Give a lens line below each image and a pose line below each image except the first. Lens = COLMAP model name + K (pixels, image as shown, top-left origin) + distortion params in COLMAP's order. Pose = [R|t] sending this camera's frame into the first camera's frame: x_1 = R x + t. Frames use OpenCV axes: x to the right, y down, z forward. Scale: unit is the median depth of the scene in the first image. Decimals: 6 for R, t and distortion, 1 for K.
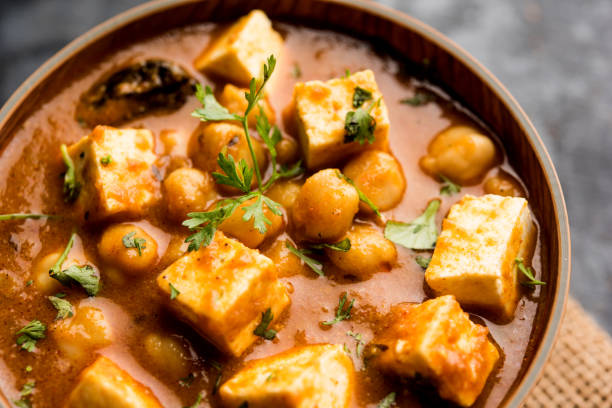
lens RADIAL K [[1116.9, 0, 271.4], [0, 1116.9, 206.3], [0, 0, 1]] dist [-0.016882, 0.137610]
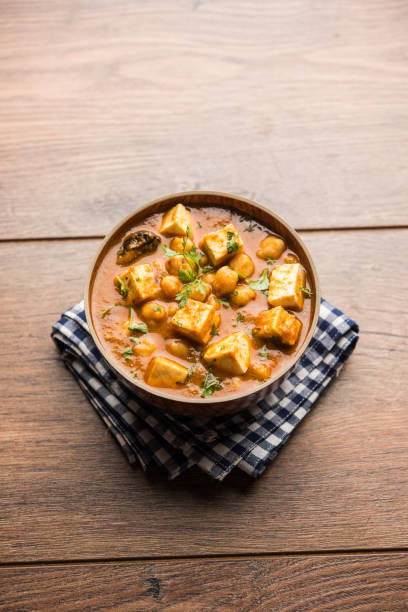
lens RADIAL K [[1116.9, 0, 204.0], [0, 1116.9, 306.0], [0, 0, 1]] dist [-0.016882, 0.137610]
pose [[0.972702, -0.194087, 0.127202, -0.343121], [0.180710, 0.977422, 0.109497, -0.236526], [-0.145583, -0.083522, 0.985814, -1.558690]]
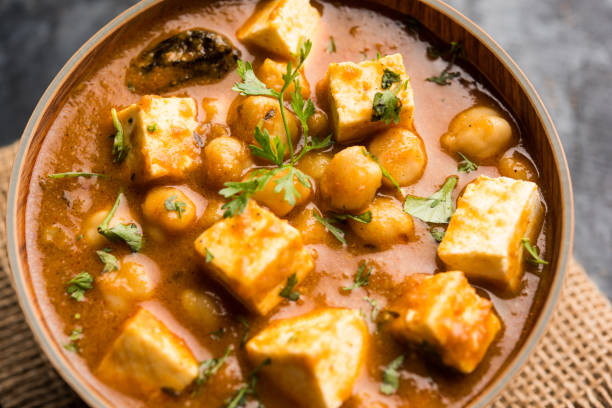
lens RADIAL K [[1116.9, 0, 271.4], [0, 1116.9, 206.3], [0, 0, 1]] dist [-0.016882, 0.137610]
pose [[0.998274, 0.048449, -0.033180, 0.008362], [-0.044660, 0.993287, 0.106711, -0.088212], [0.038127, -0.105045, 0.993736, -0.089748]]
